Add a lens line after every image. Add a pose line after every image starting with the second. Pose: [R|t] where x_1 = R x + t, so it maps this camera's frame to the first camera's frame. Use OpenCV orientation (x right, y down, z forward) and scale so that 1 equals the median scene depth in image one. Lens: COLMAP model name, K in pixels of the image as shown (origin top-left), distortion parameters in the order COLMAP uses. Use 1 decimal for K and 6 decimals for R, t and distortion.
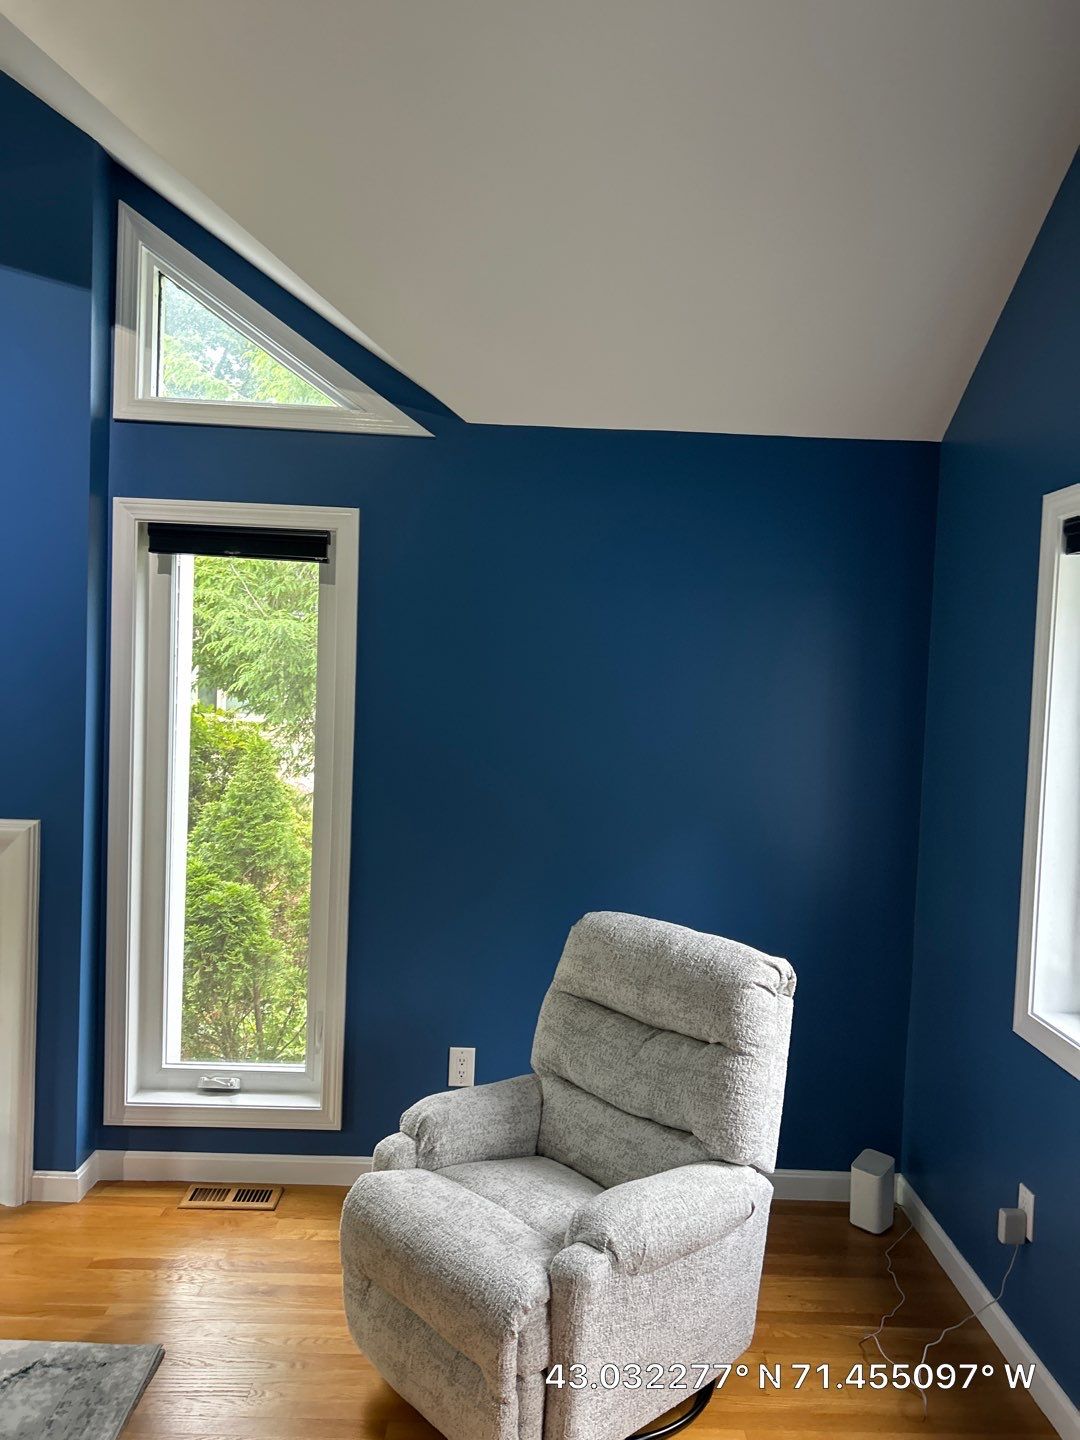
lens RADIAL K [[1057.6, 0, 537.3], [0, 1057.6, 719.0], [0, 0, 1]] dist [0.041590, -0.048611]
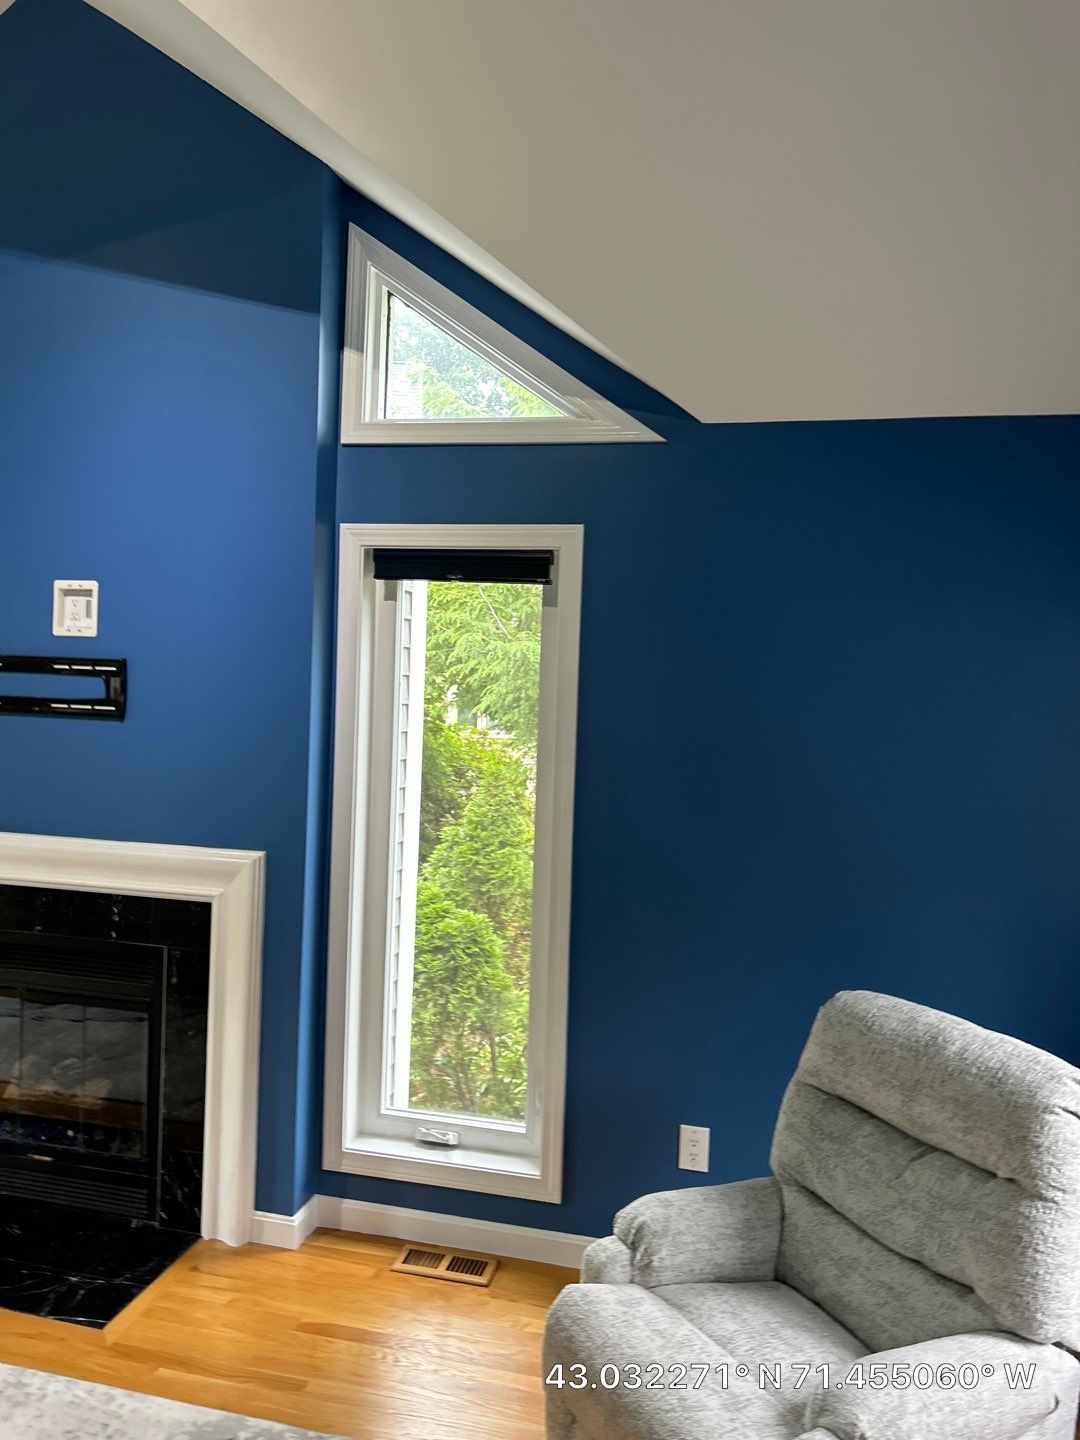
lens RADIAL K [[1057.6, 0, 537.3], [0, 1057.6, 719.0], [0, 0, 1]] dist [0.041590, -0.048611]
pose [[0.971323, 0.002672, -0.237748, 0.012488], [-0.006196, 0.999882, -0.014076, -0.016749], [0.237682, 0.015145, 0.971225, 0.103116]]
